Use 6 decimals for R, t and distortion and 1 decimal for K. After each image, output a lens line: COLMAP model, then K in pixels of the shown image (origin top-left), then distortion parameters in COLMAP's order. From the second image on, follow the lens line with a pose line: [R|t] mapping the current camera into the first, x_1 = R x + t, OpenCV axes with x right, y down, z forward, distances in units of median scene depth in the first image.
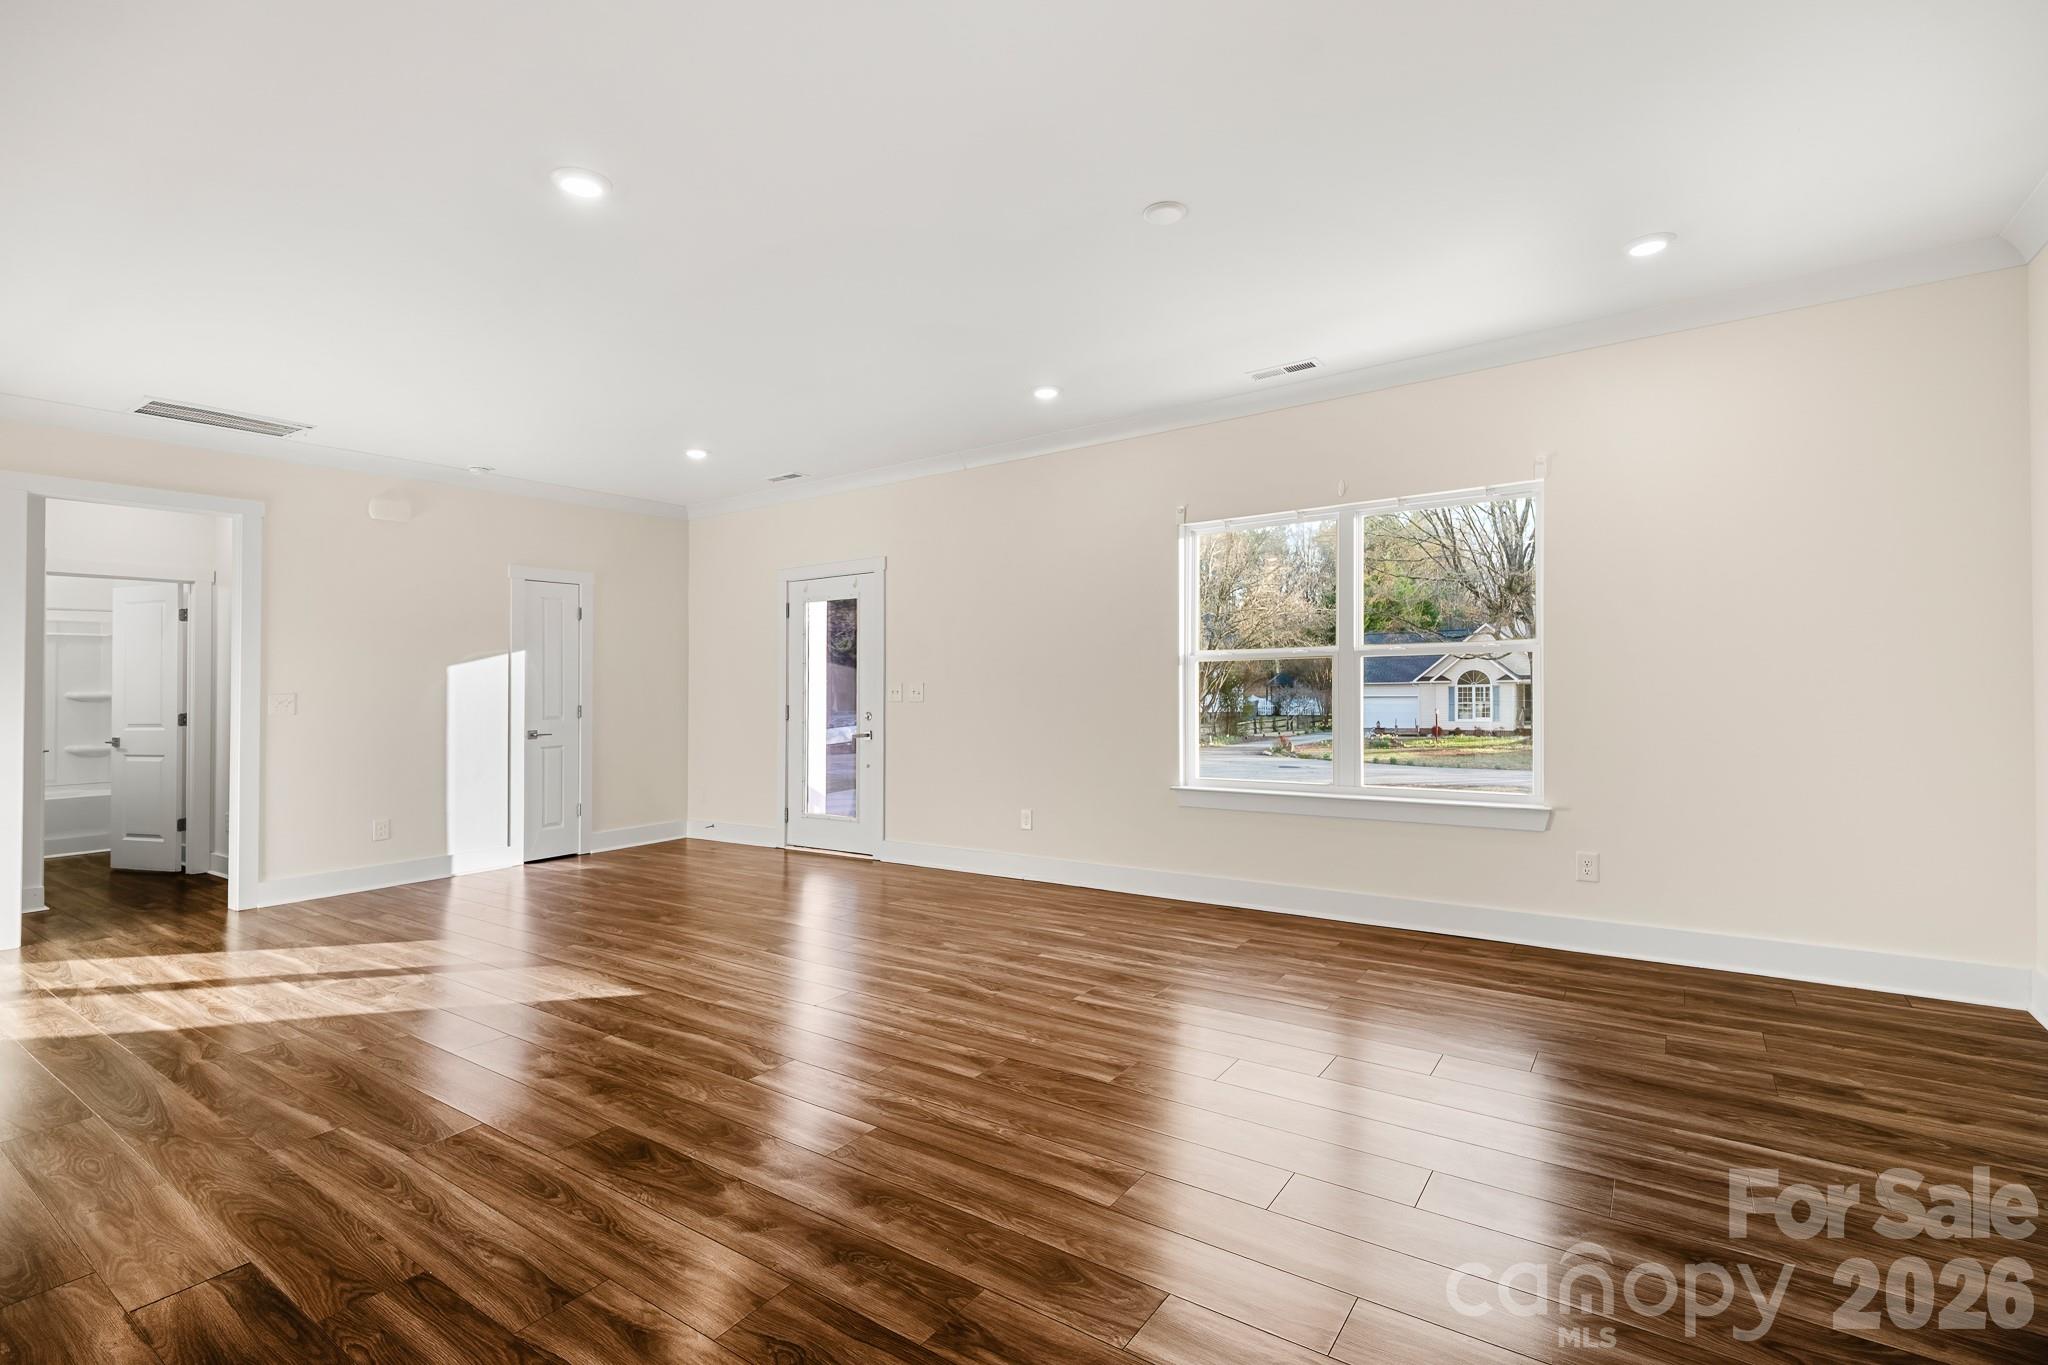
lens RADIAL K [[924.8, 0, 1021.9], [0, 924.8, 709.4], [0, 0, 1]] dist [0.004311, -0.000348]
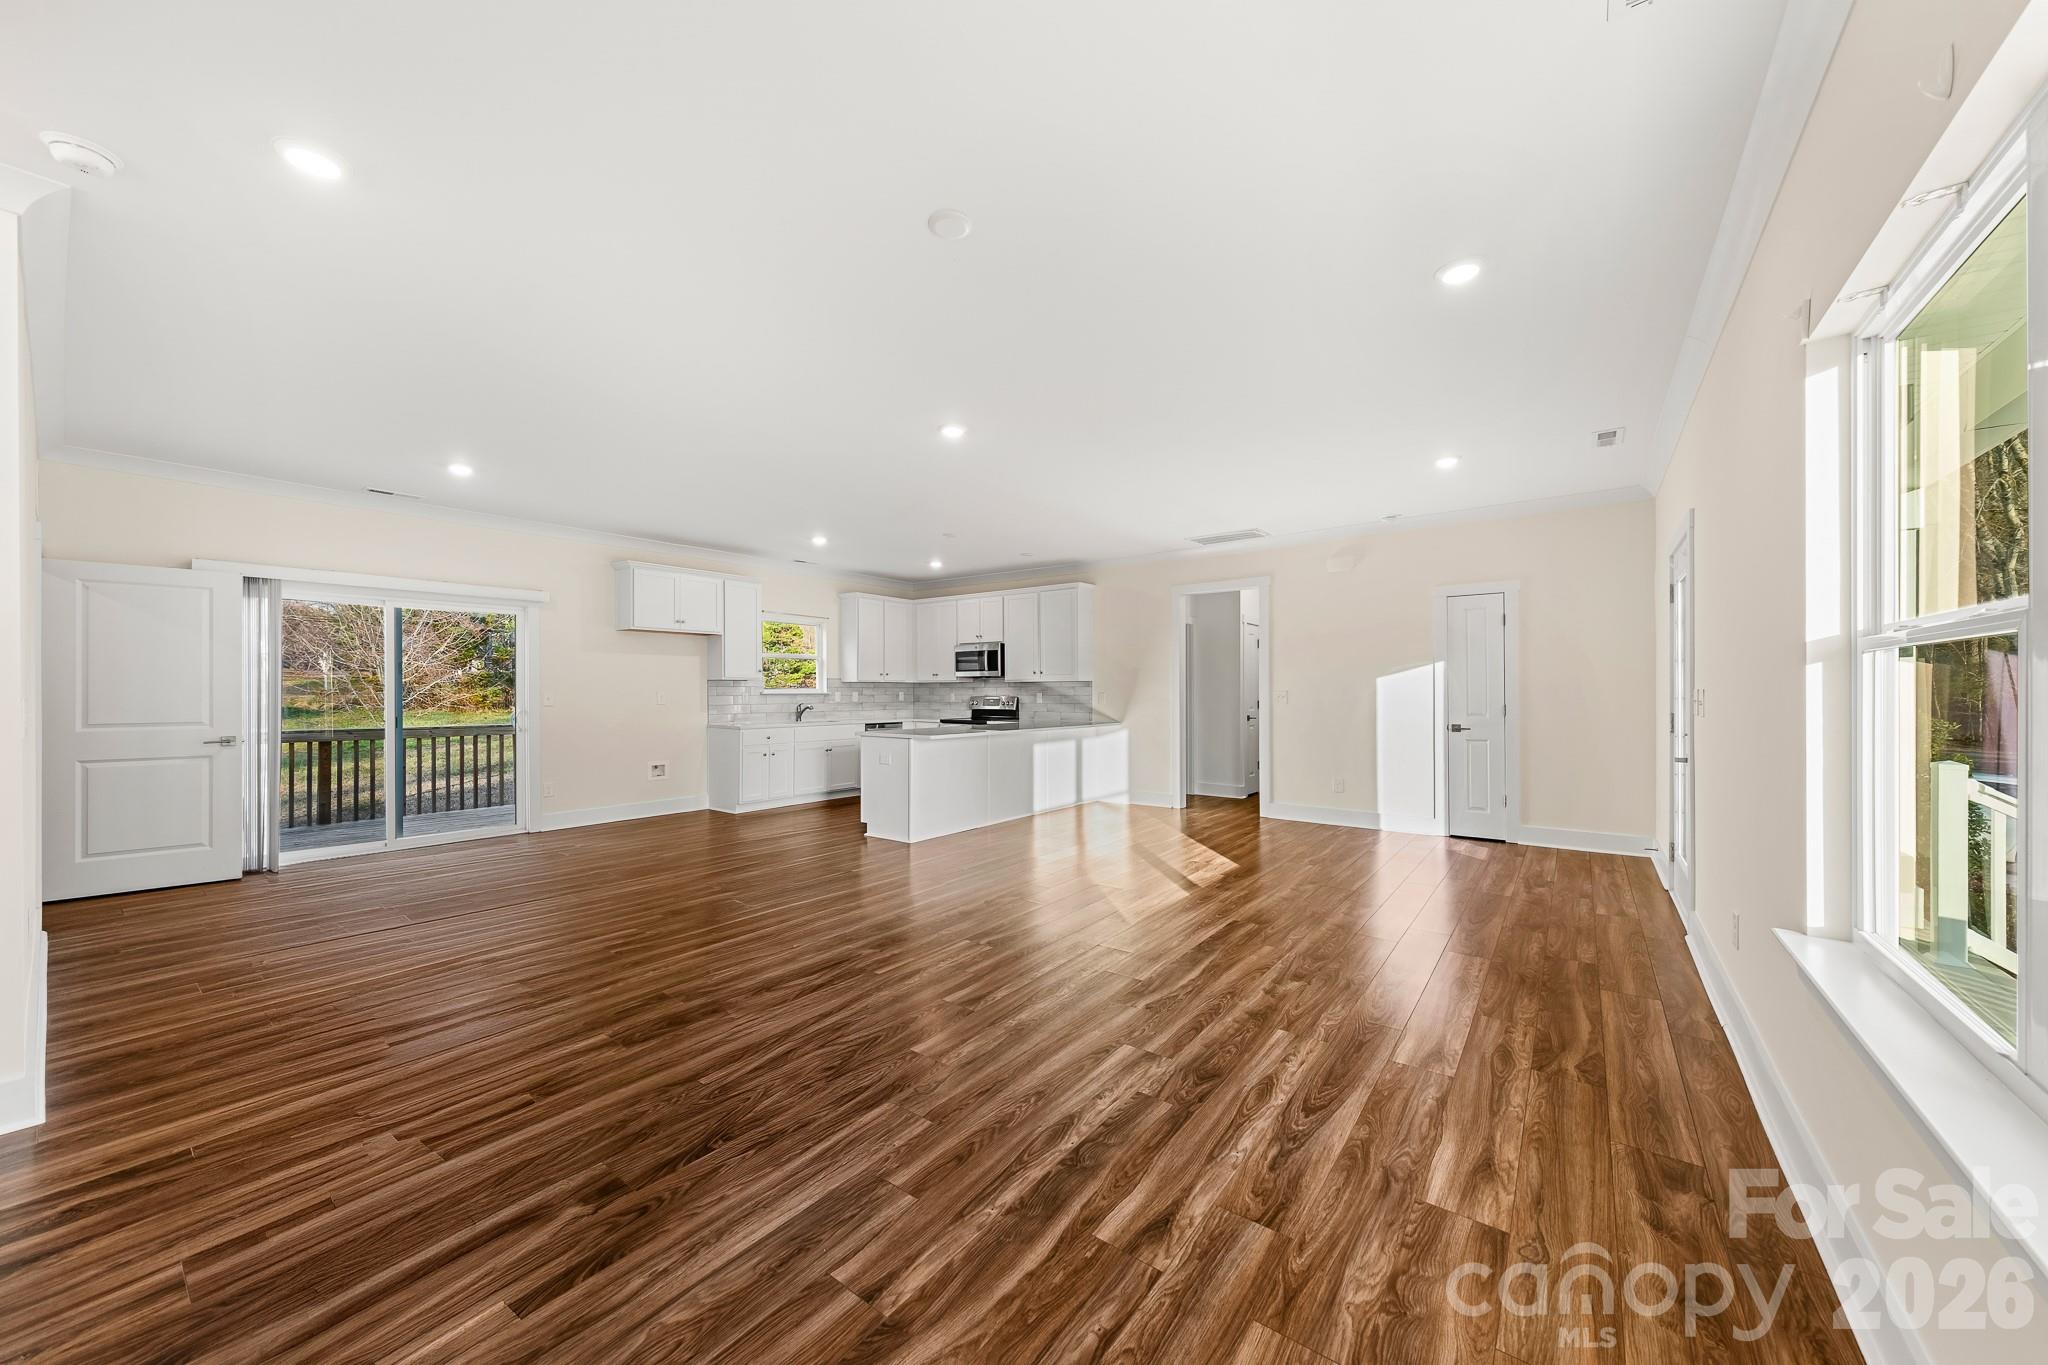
lens RADIAL K [[726.1, 0, 1024.0], [0, 726.1, 682.5], [0, 0, 1]] dist [0.016996, -0.000020]
pose [[-0.033452, 0.006682, -0.999418, 0.533333], [-0.018531, 0.999802, 0.007305, -0.035287], [0.999269, 0.018764, -0.033321, 0.620341]]
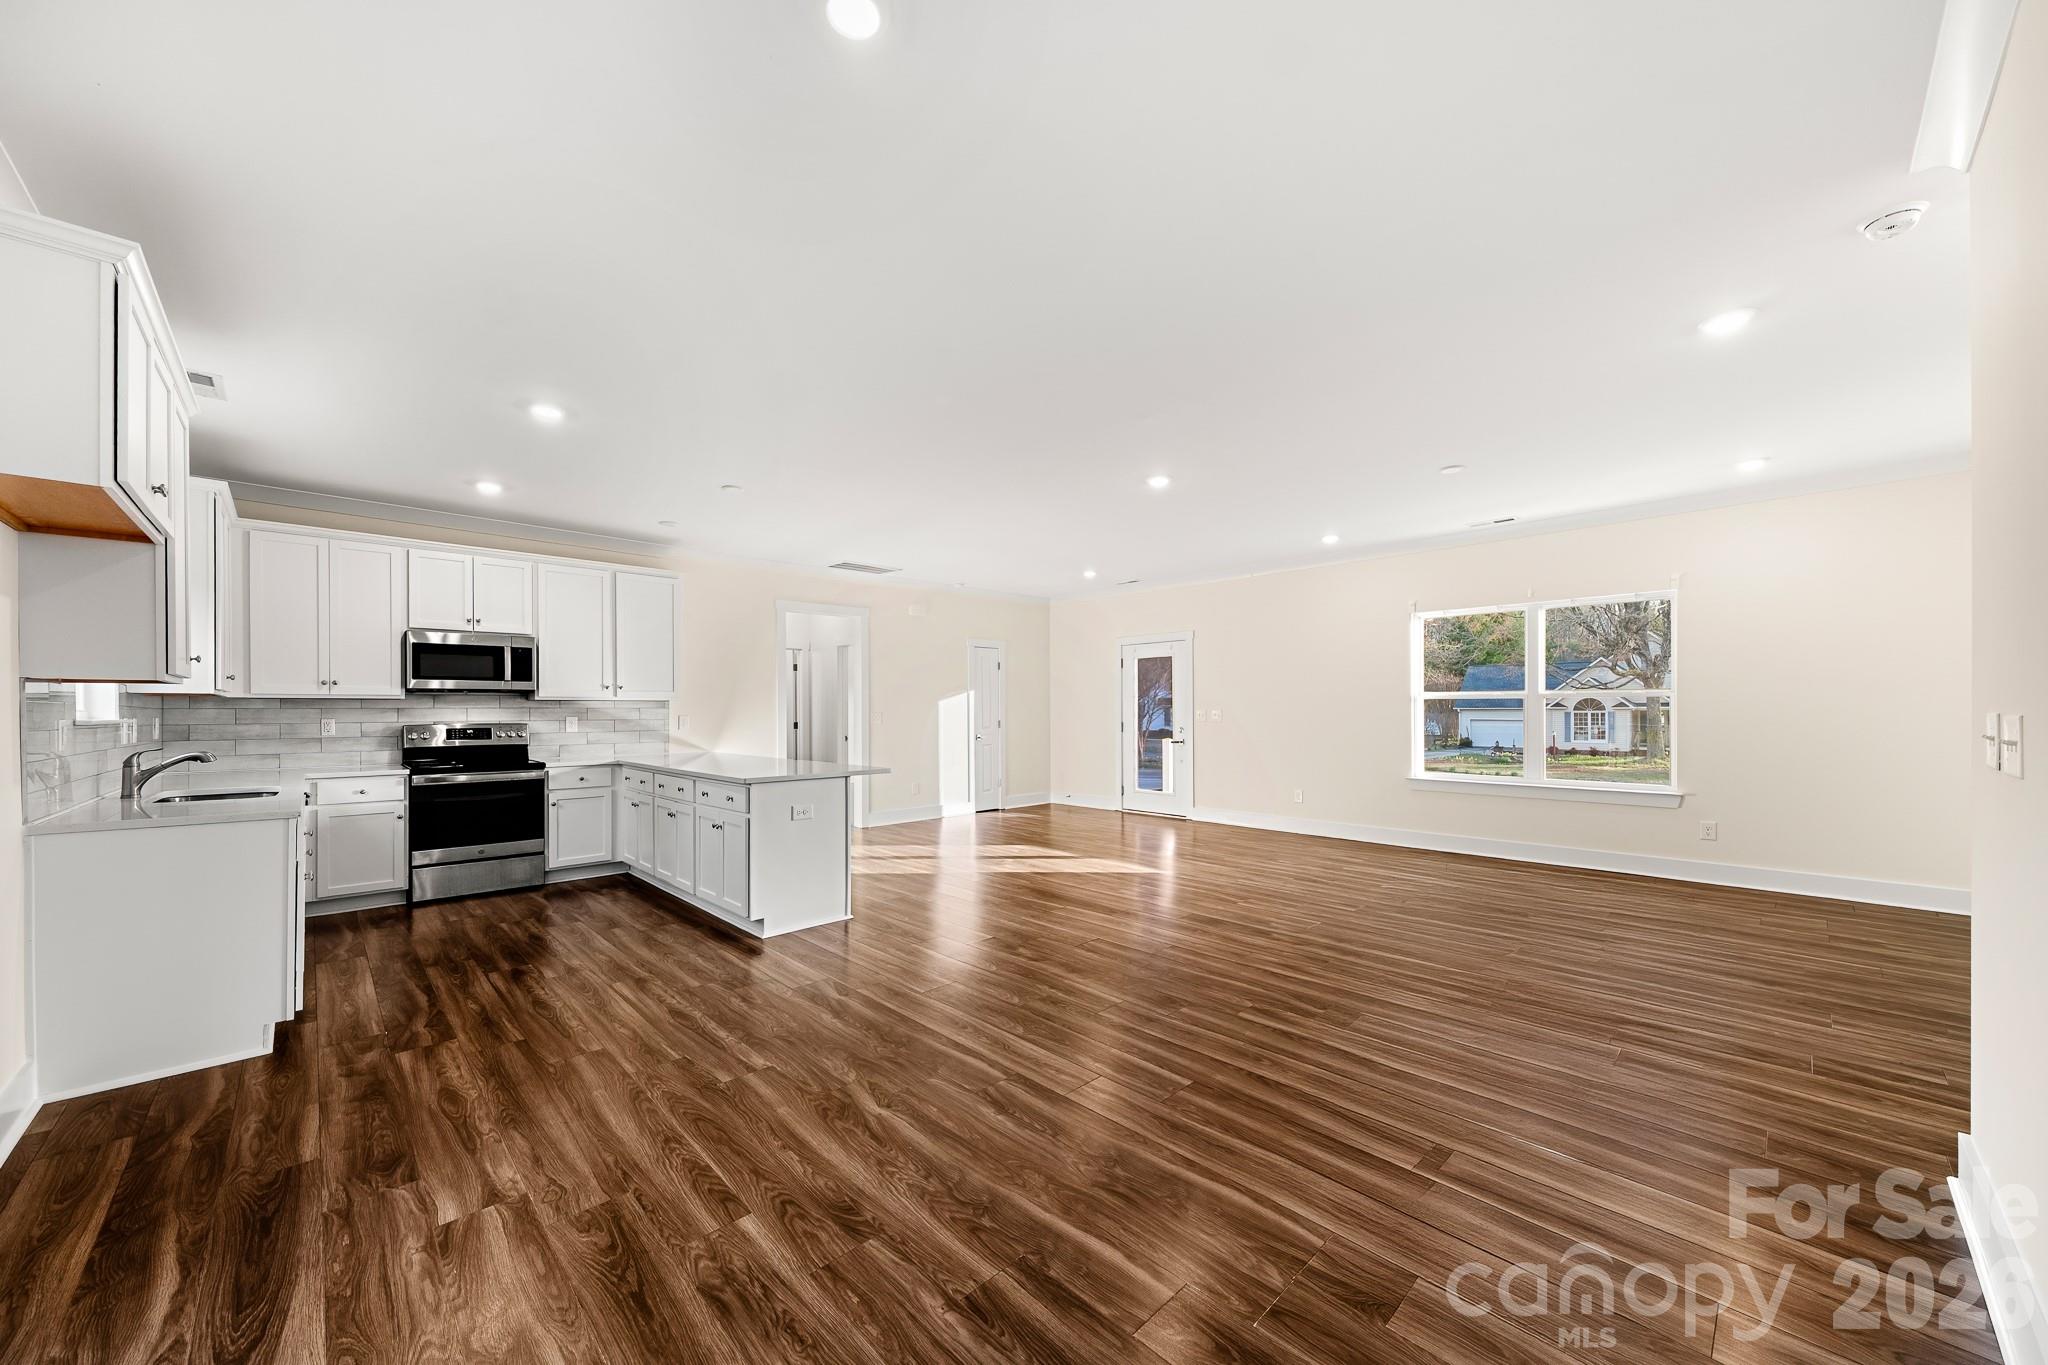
lens RADIAL K [[737.5, 0, 1016.9], [0, 737.5, 709.3], [0, 0, 1]] dist [0.009682, -0.000068]
pose [[0.980262, 0.010450, -0.197427, -0.247502], [-0.014636, 0.999698, -0.019756, 0.001506], [0.197161, 0.022255, 0.980118, -0.397118]]
